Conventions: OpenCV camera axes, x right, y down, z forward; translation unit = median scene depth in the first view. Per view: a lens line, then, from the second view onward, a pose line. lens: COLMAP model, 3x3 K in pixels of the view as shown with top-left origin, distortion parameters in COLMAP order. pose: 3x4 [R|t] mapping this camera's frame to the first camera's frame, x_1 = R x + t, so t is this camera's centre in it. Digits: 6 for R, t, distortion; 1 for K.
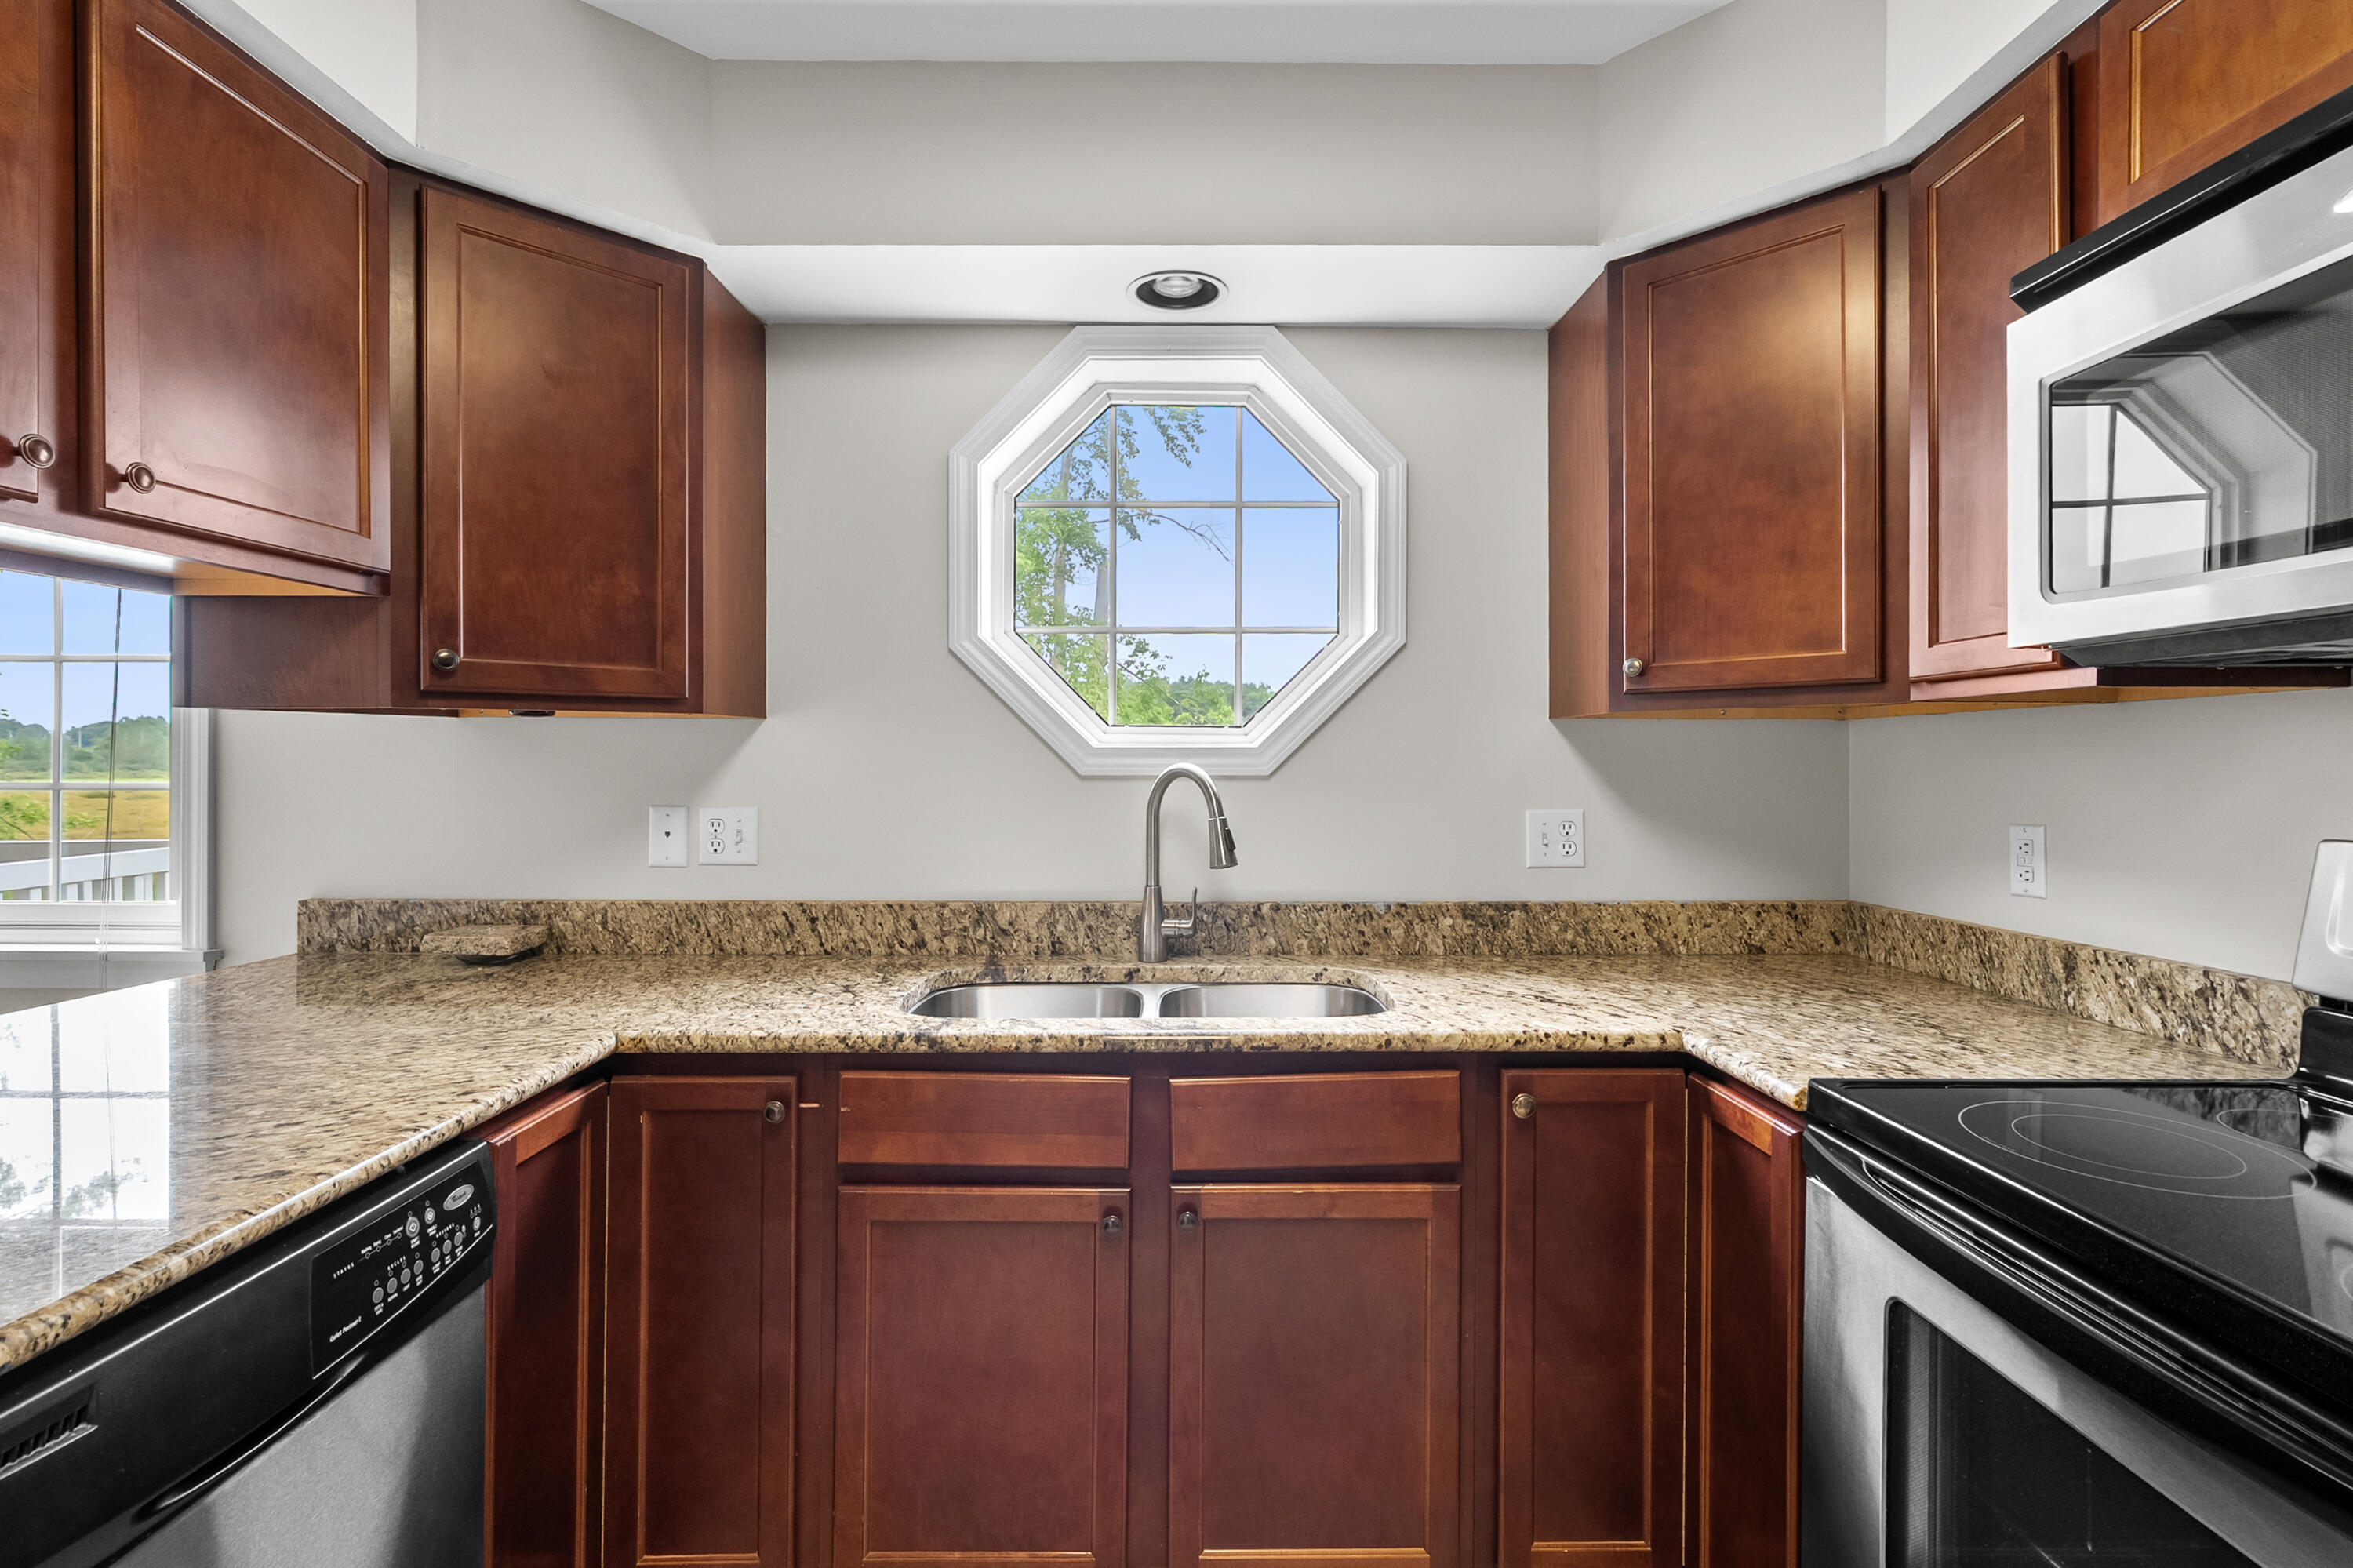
lens RADIAL K [[1064.2, 0, 1185.9], [0, 1064.2, 762.7], [0, 0, 1]] dist [-0.008606, -0.000291]
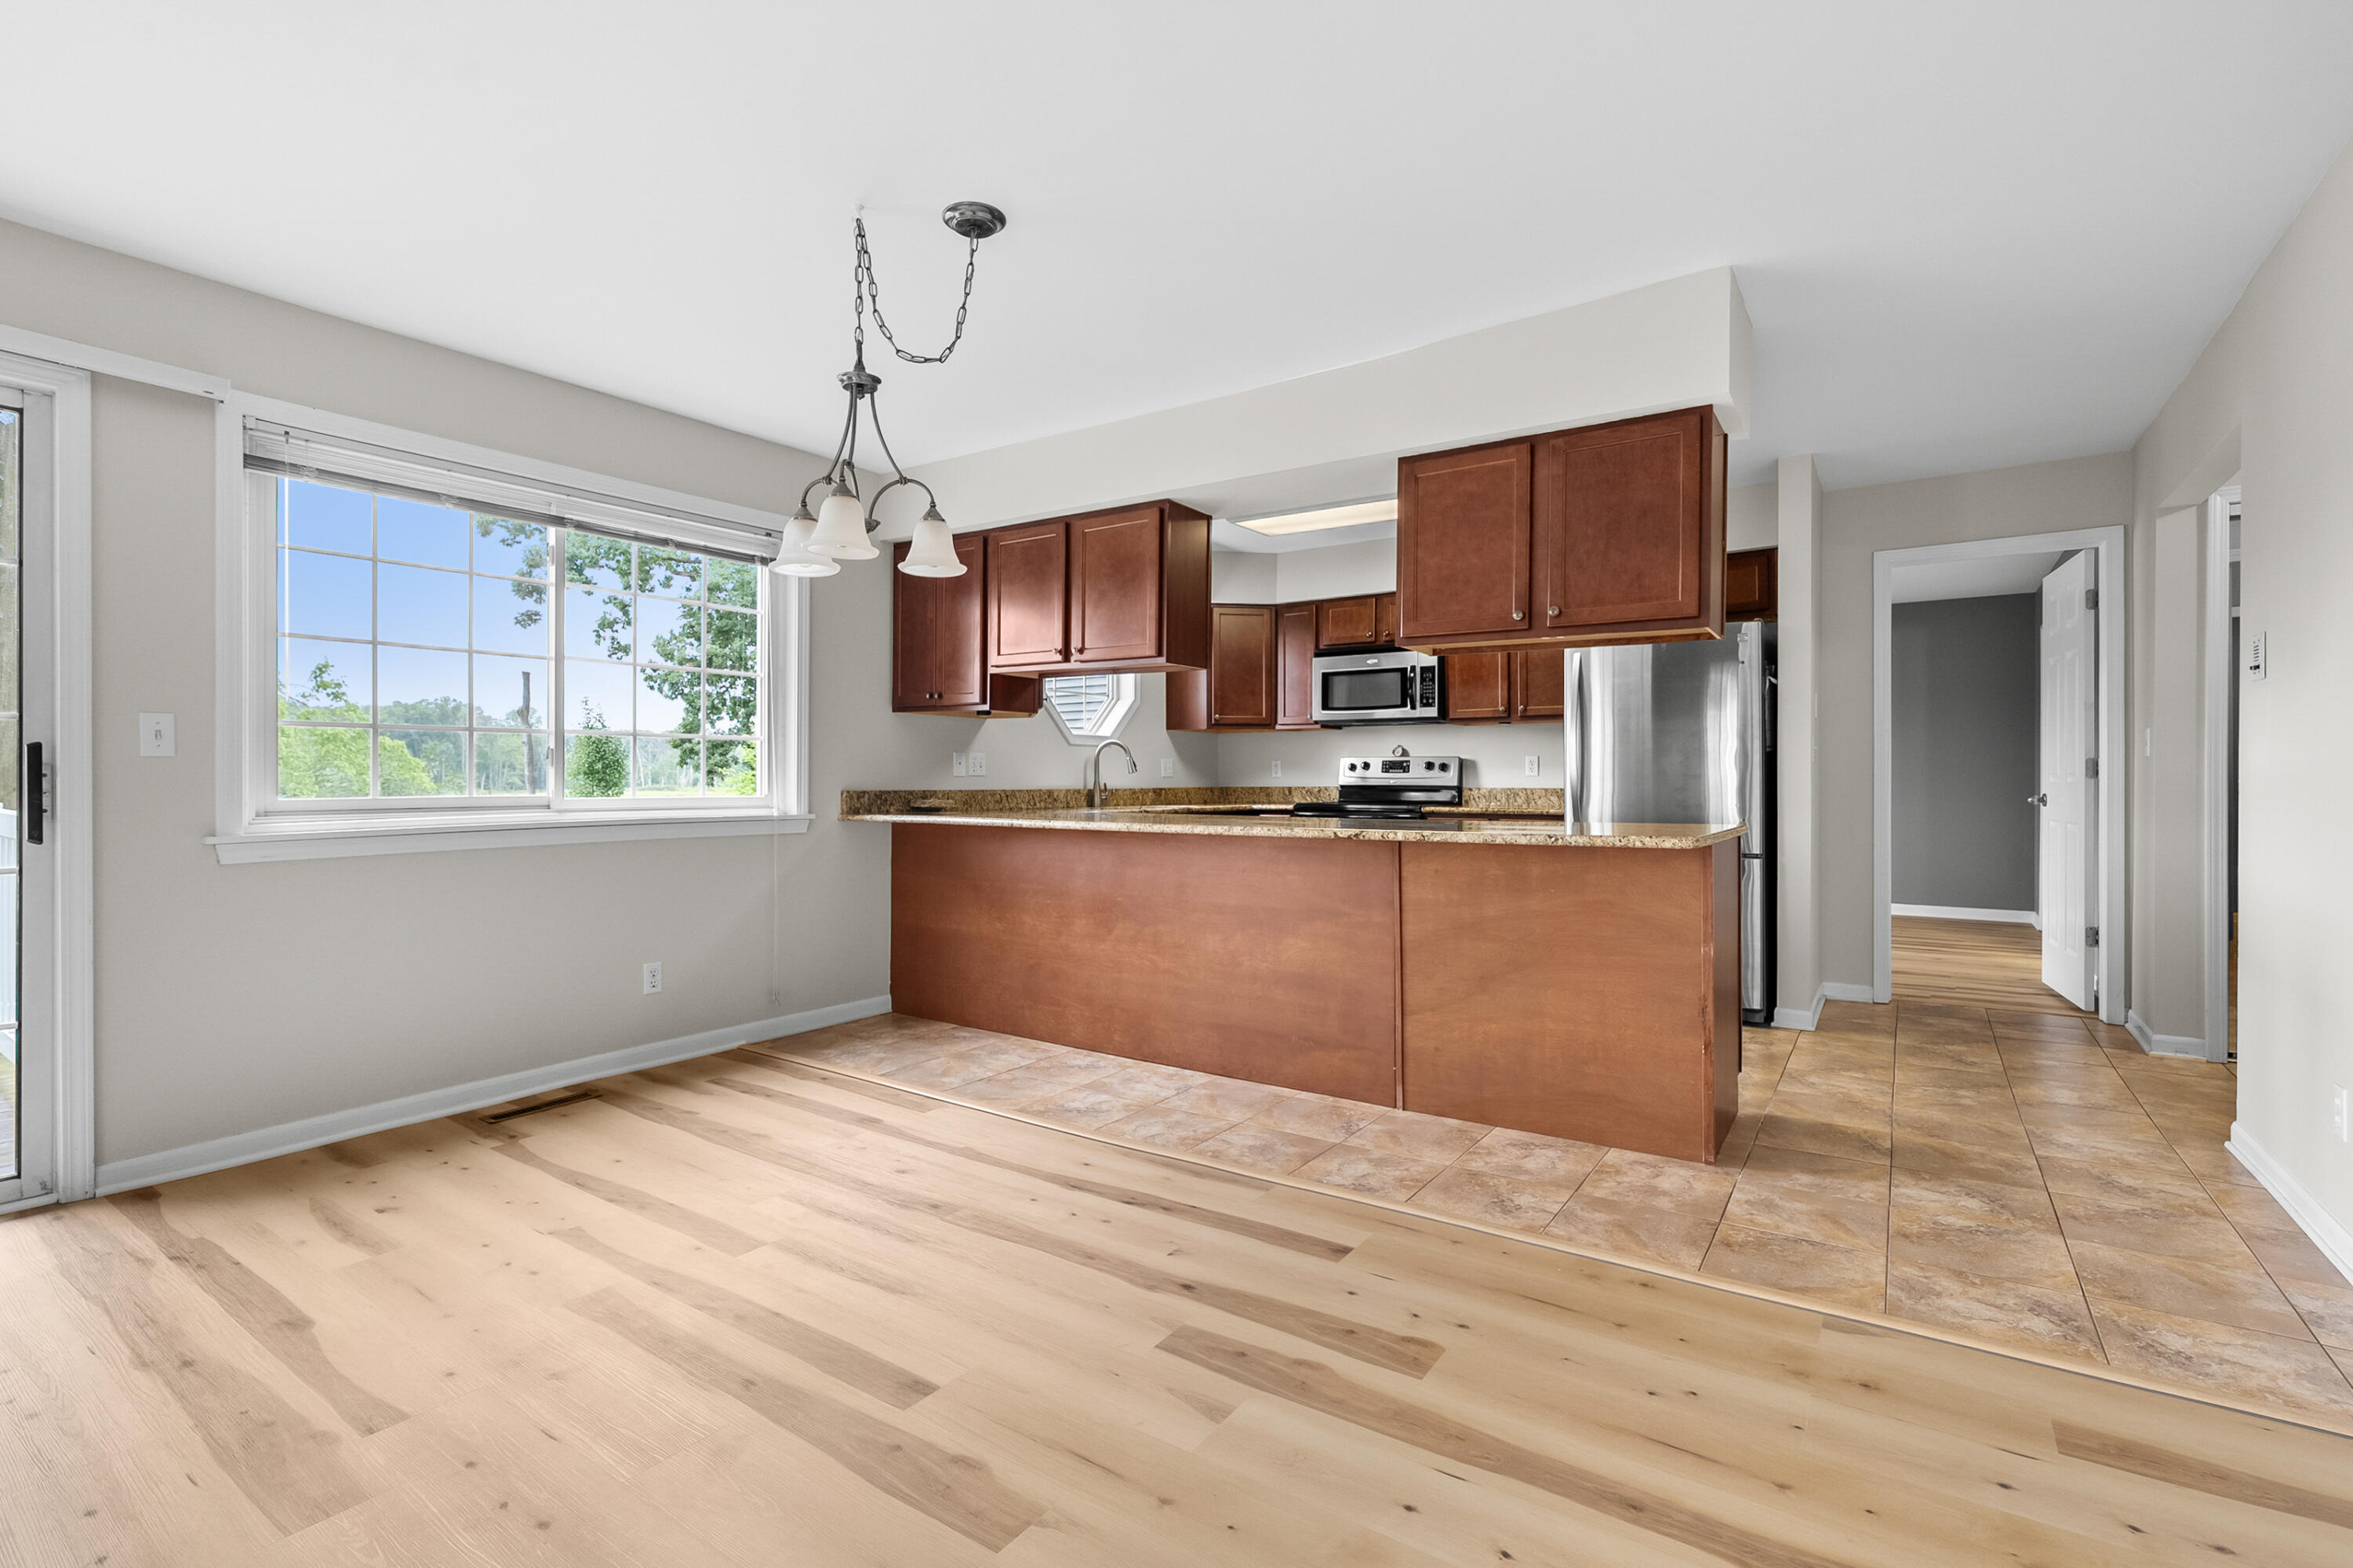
lens RADIAL K [[1061.4, 0, 1176.5], [0, 1061.4, 784.0], [0, 0, 1]] dist [-0.006672, -0.000405]
pose [[0.578802, -0.005206, 0.815451, -2.347878], [-0.000503, 0.999977, 0.006741, 0.104182], [-0.815468, -0.004312, 0.578786, -0.897420]]
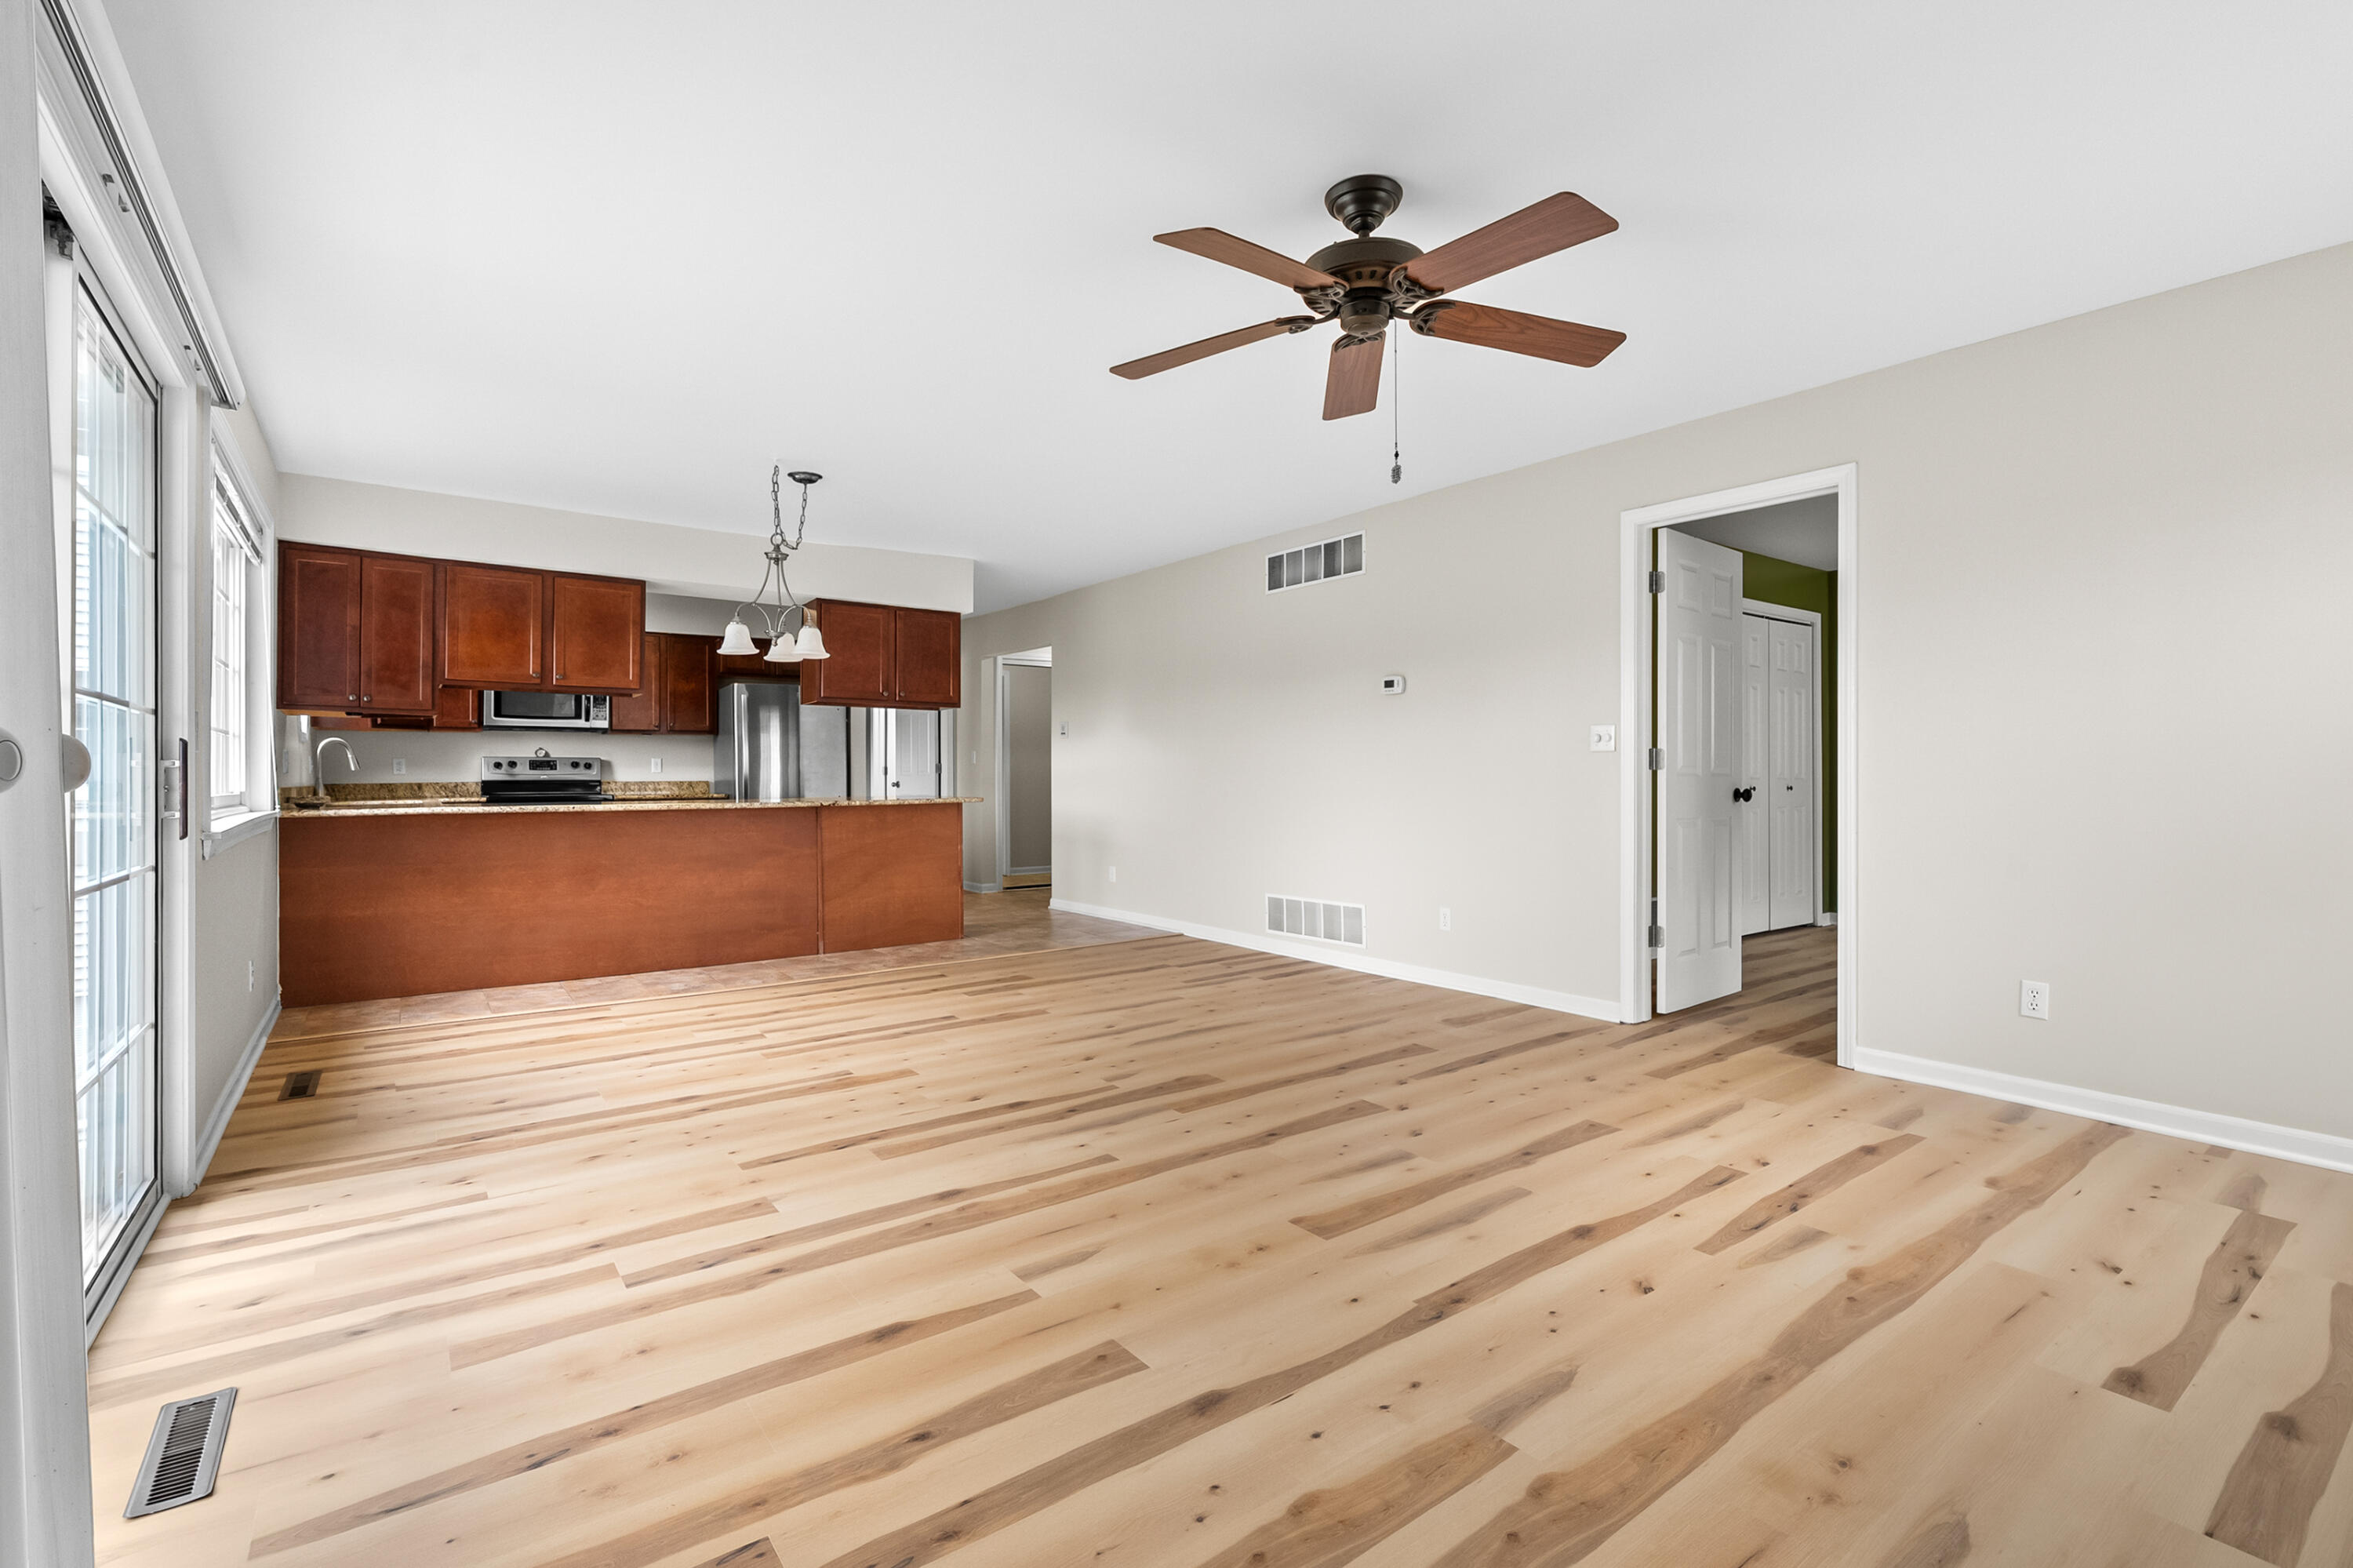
lens RADIAL K [[1064.2, 0, 1185.9], [0, 1064.2, 762.7], [0, 0, 1]] dist [-0.008606, -0.000291]
pose [[-0.587862, 0.009459, 0.808906, -3.930609], [0.003579, 0.999952, -0.009092, 0.108850], [-0.808953, -0.002450, -0.587868, 0.793326]]
